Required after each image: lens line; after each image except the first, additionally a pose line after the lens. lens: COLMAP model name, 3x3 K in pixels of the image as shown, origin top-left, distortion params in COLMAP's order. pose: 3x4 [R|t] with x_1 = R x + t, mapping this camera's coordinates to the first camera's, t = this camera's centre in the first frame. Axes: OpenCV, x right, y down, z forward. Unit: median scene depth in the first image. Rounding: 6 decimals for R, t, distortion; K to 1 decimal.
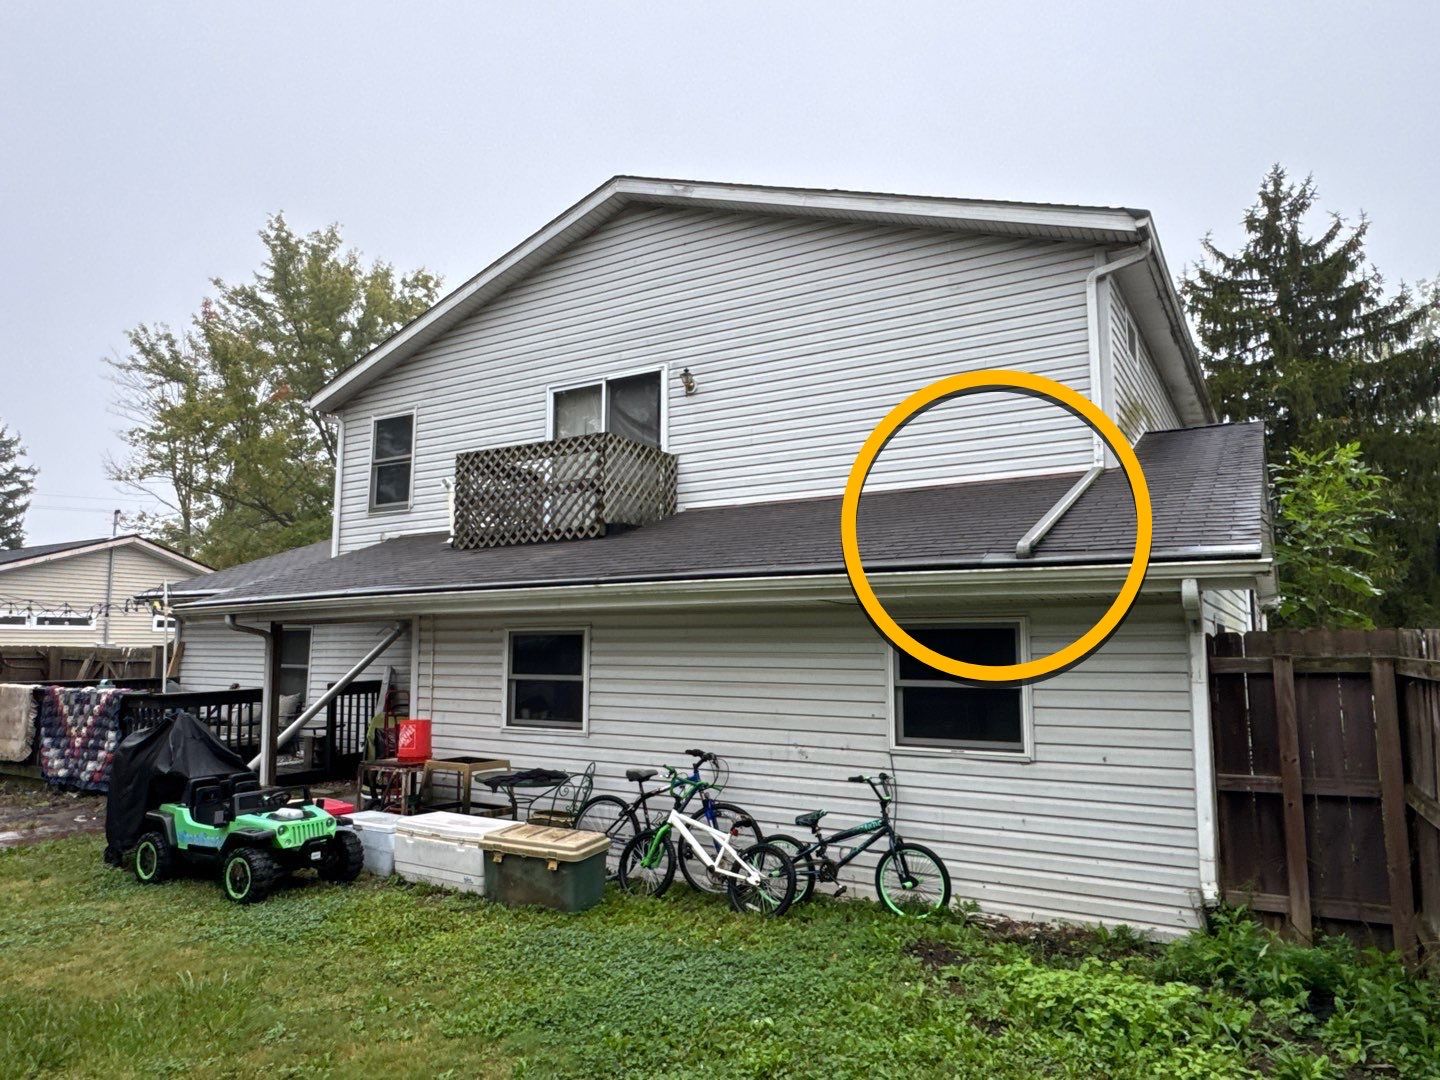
lens RADIAL K [[956.0, 0, 692.2], [0, 956.0, 536.0], [0, 0, 1]] dist [-0.010209, -0.002985]
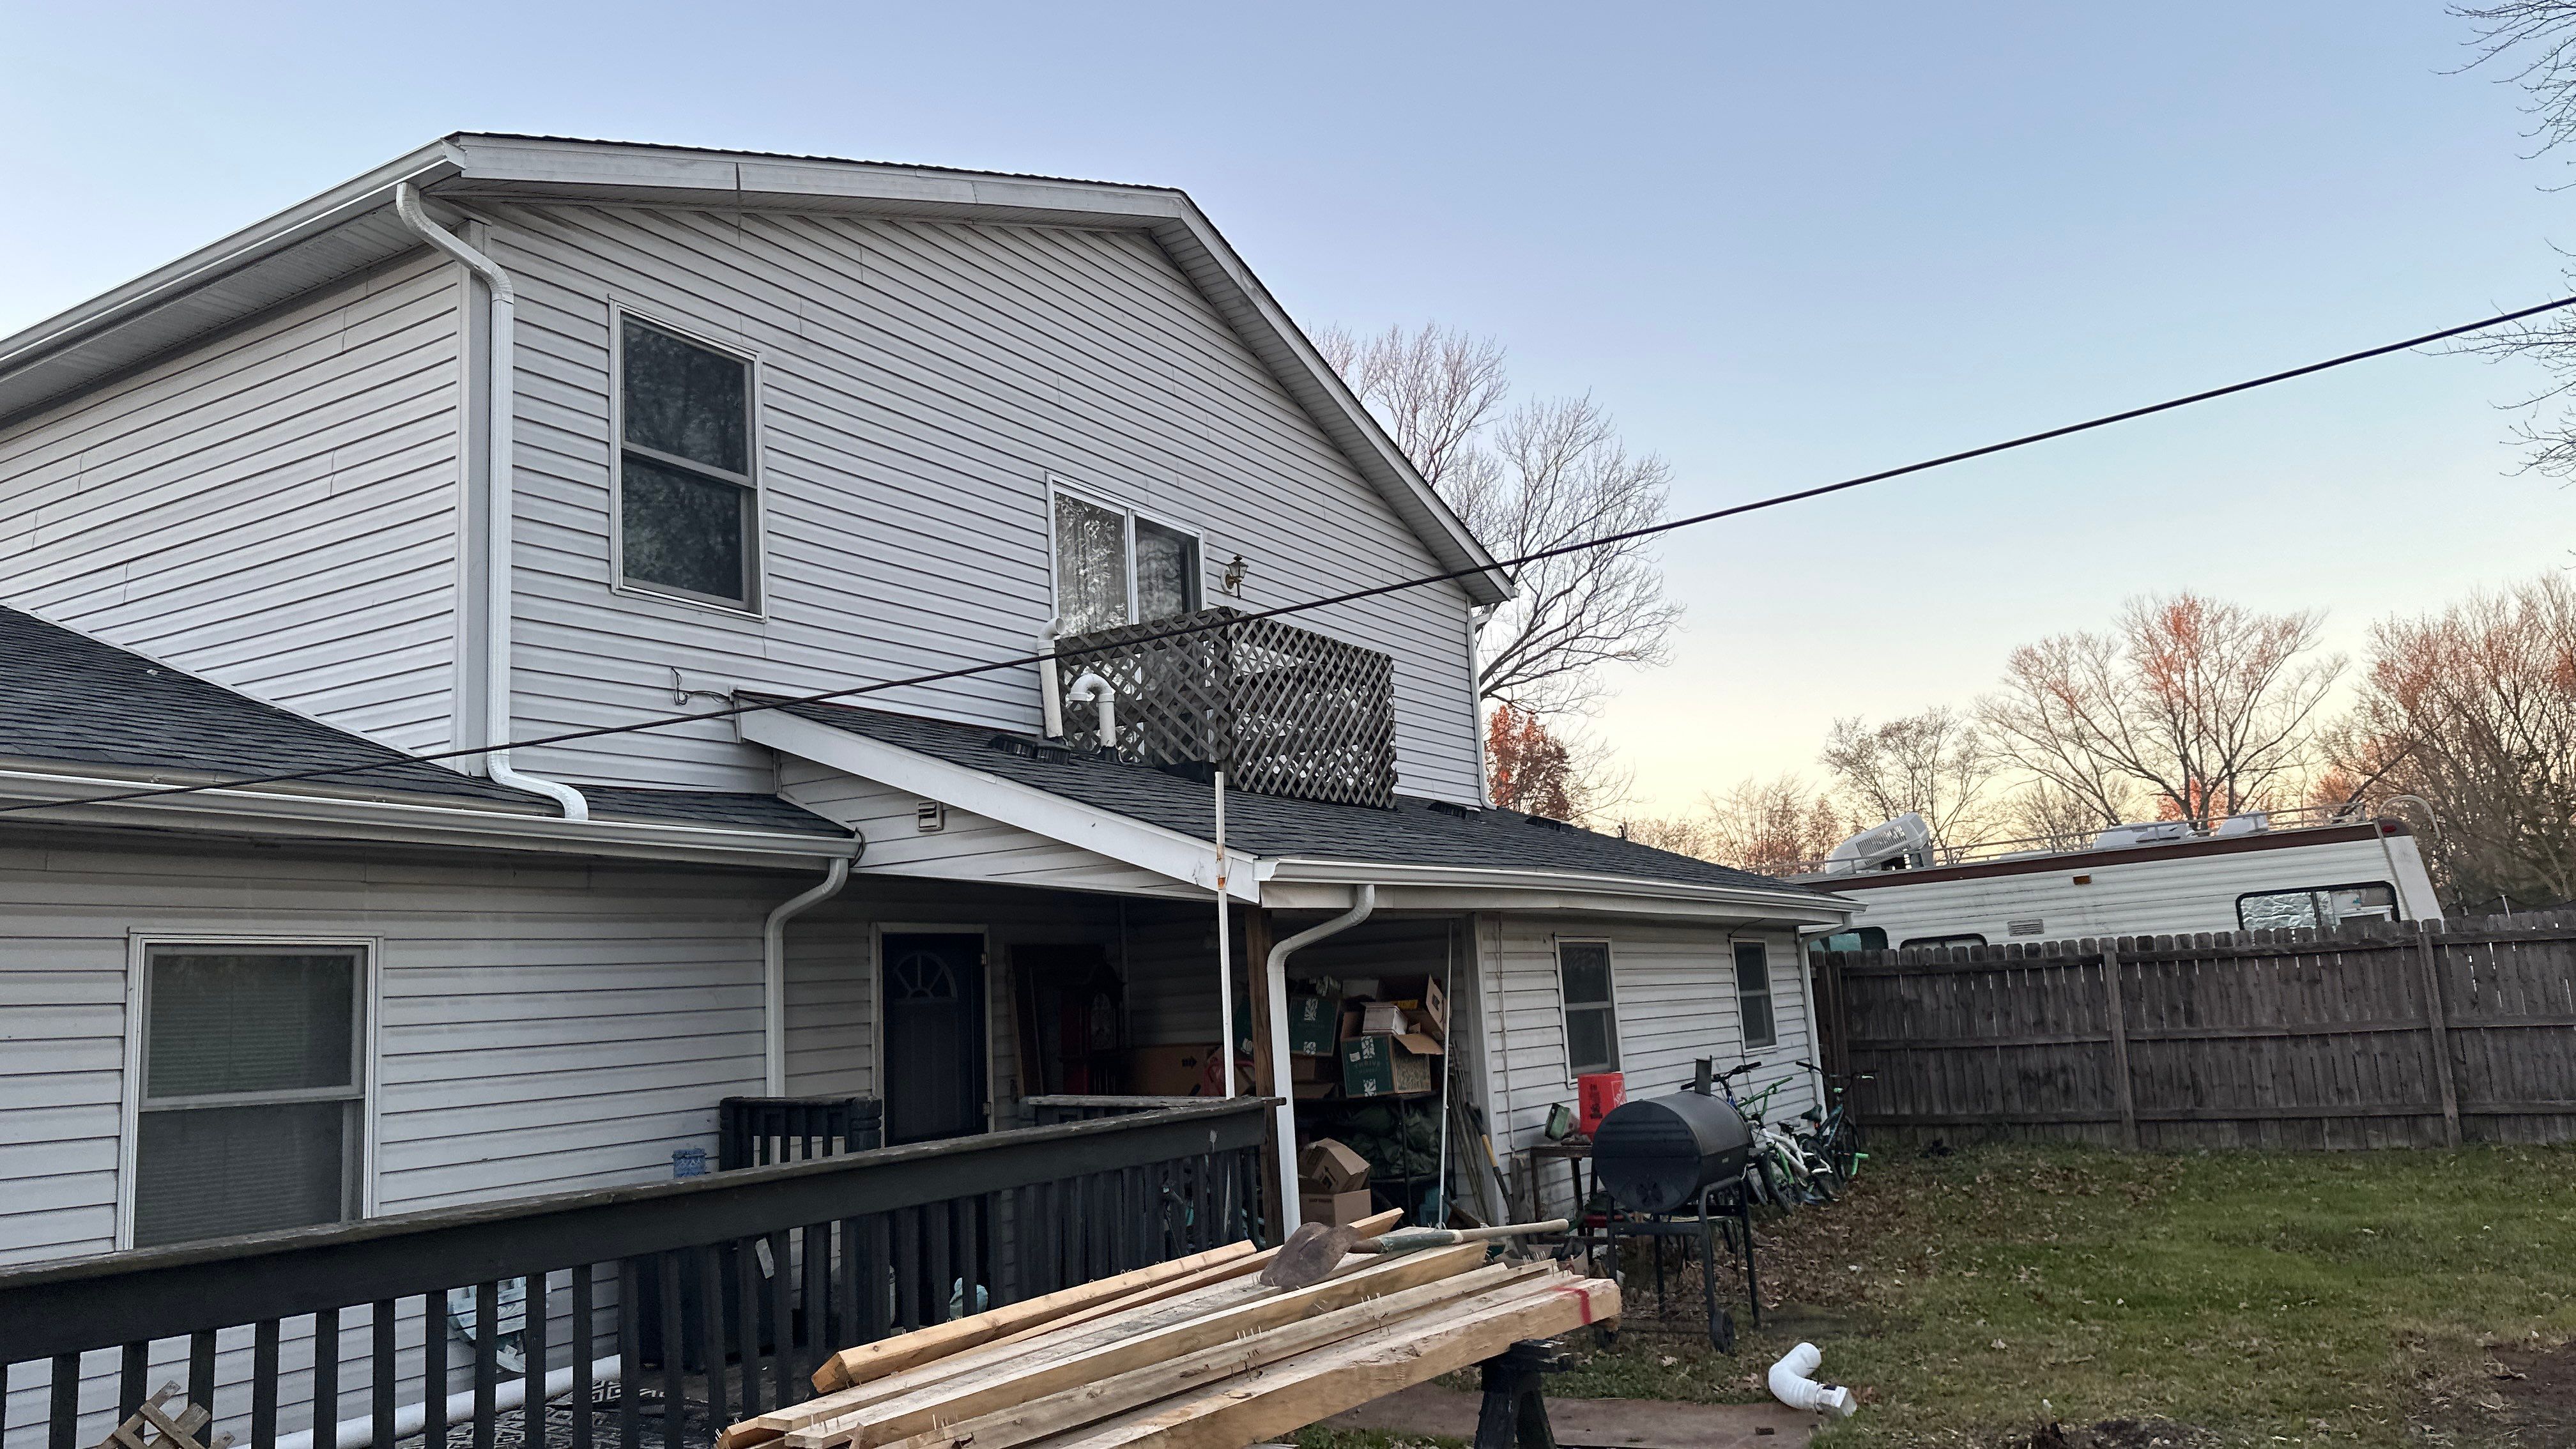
lens RADIAL K [[1754.1, 0, 1312.3], [0, 1754.1, 725.9], [0, 0, 1]] dist [0.102690, -0.134788]
pose [[-0.037194, 0.150707, 0.987879, -1.209553], [-0.069576, 0.985773, -0.153005, 0.123975], [-0.996883, -0.074424, -0.026179, 0.992987]]
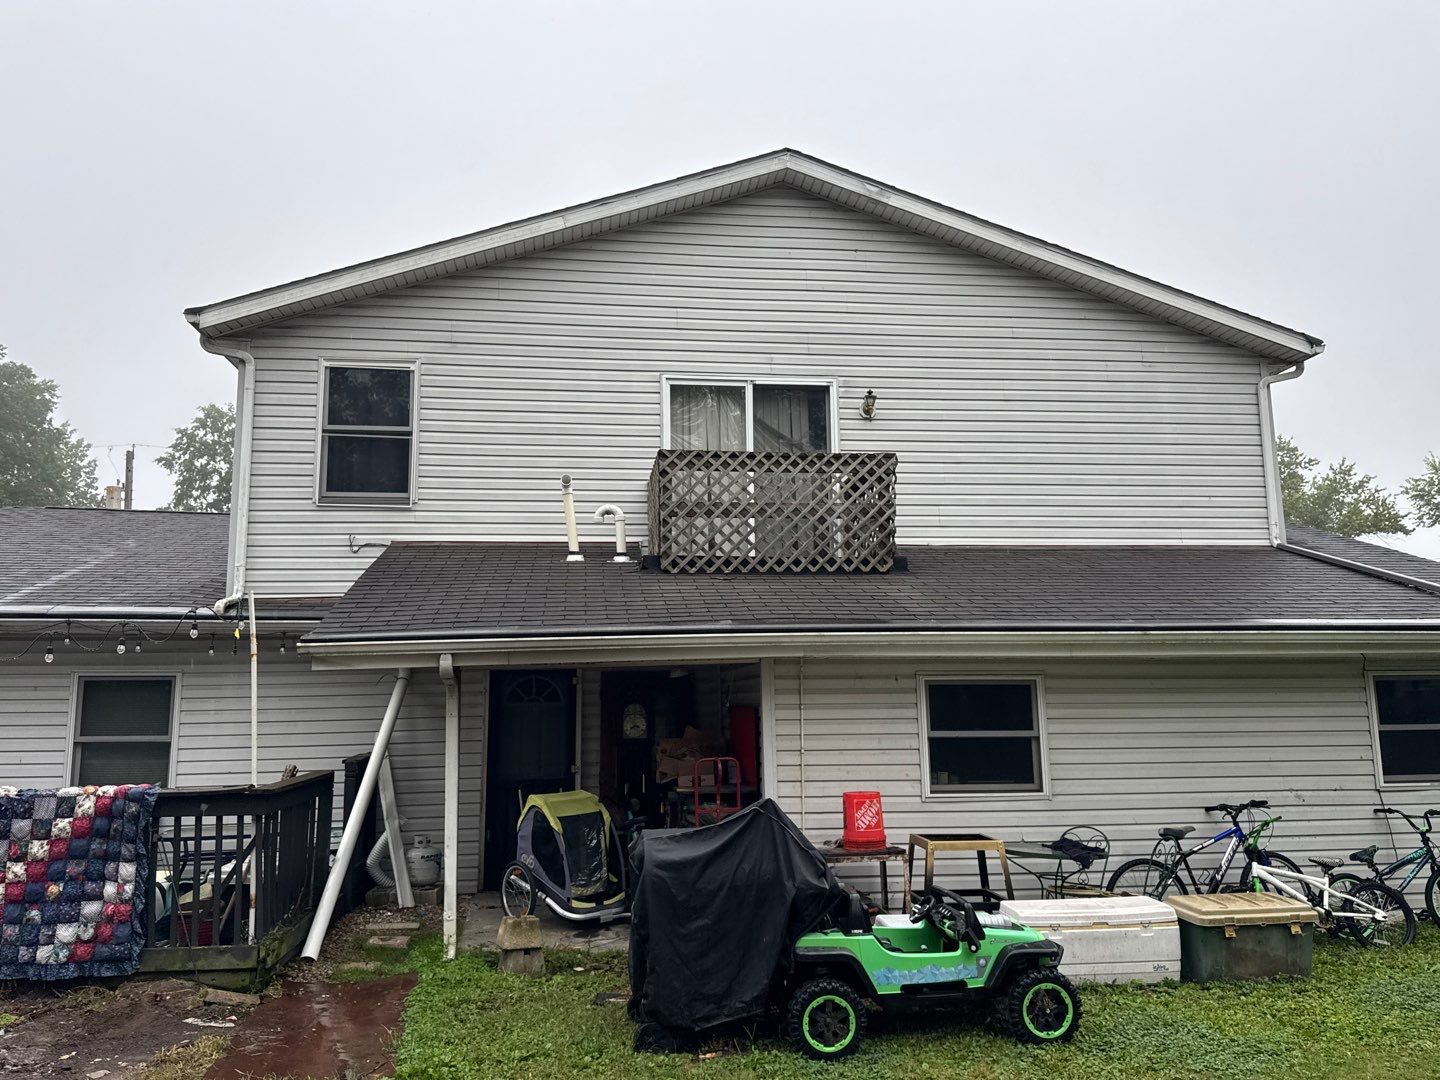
lens RADIAL K [[1063.1, 0, 719.7], [0, 1063.1, 548.8], [0, 0, 1]] dist [0.116104, -0.174892]
pose [[0.777166, 0.078477, 0.624384, -0.755822], [-0.063910, 0.996906, -0.045751, 0.031378], [-0.626042, -0.004348, 0.779777, 0.303568]]
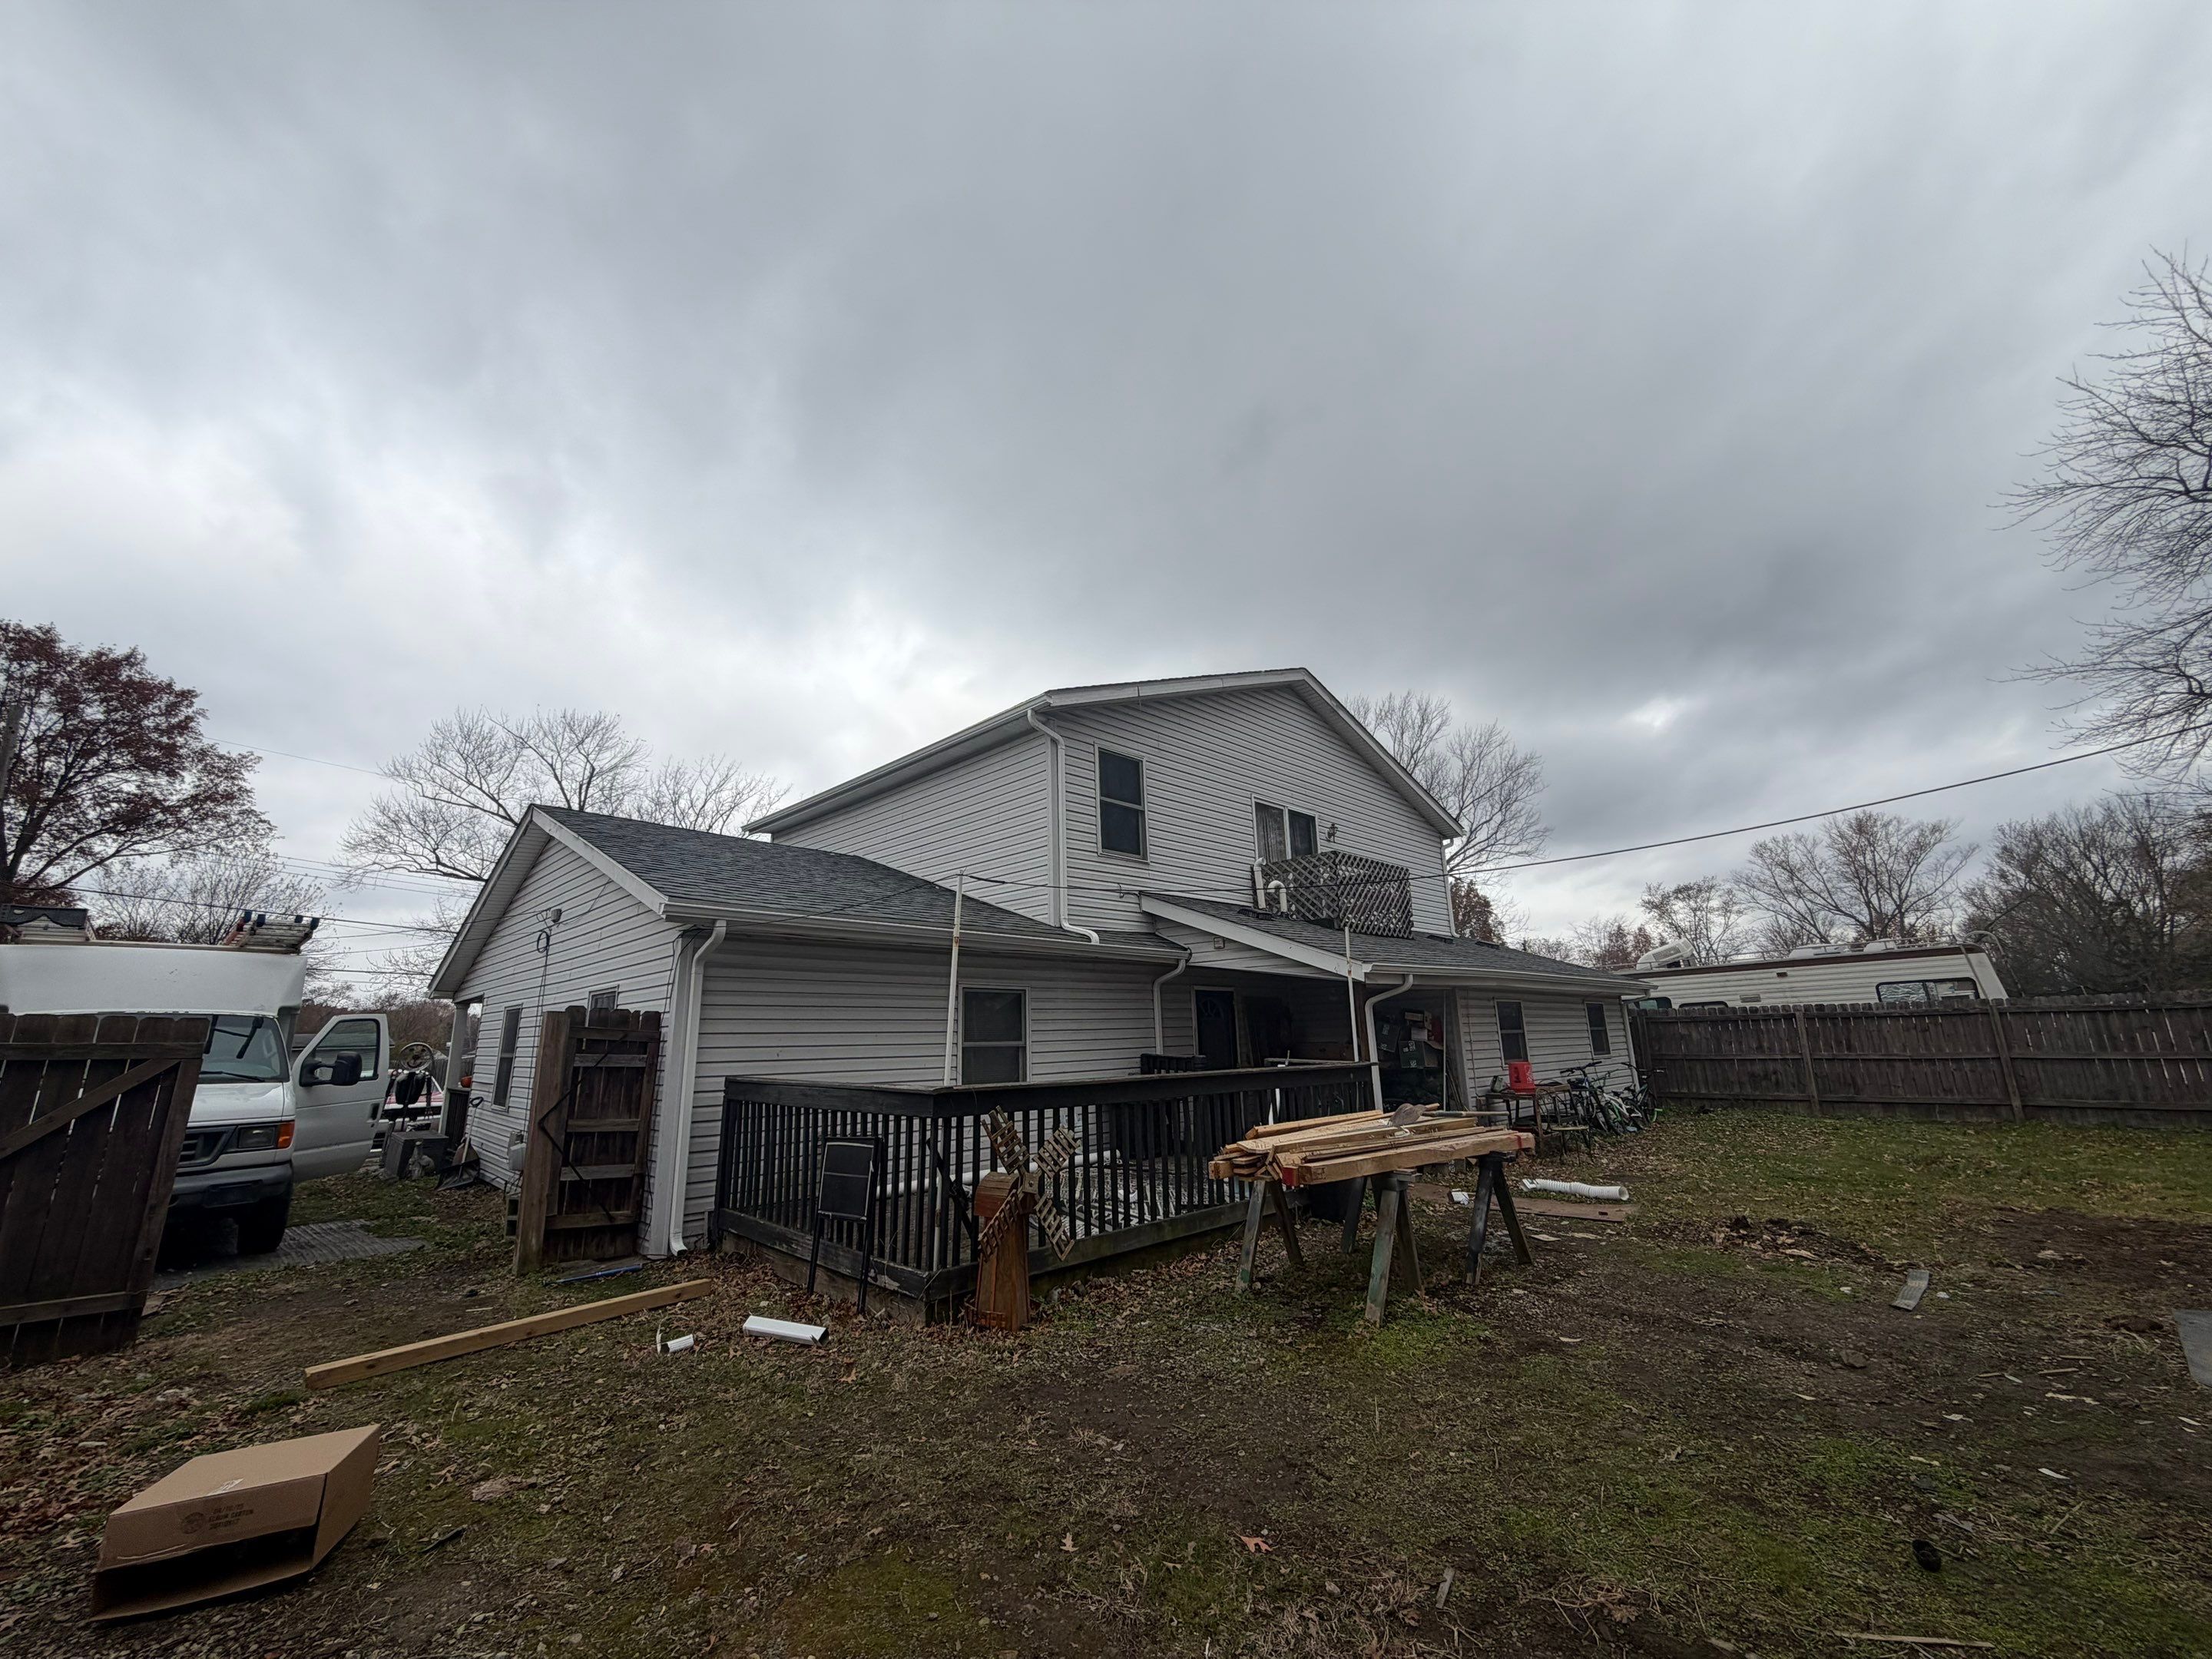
lens RADIAL K [[874.8, 0, 1106.0], [0, 874.8, 829.5], [0, 0, 1]] dist [0.000490, 0.000428]
pose [[0.226513, 0.213949, 0.950220, -1.390595], [-0.098375, 0.975613, -0.196216, 0.135095], [-0.969027, -0.049032, 0.242037, 1.033478]]
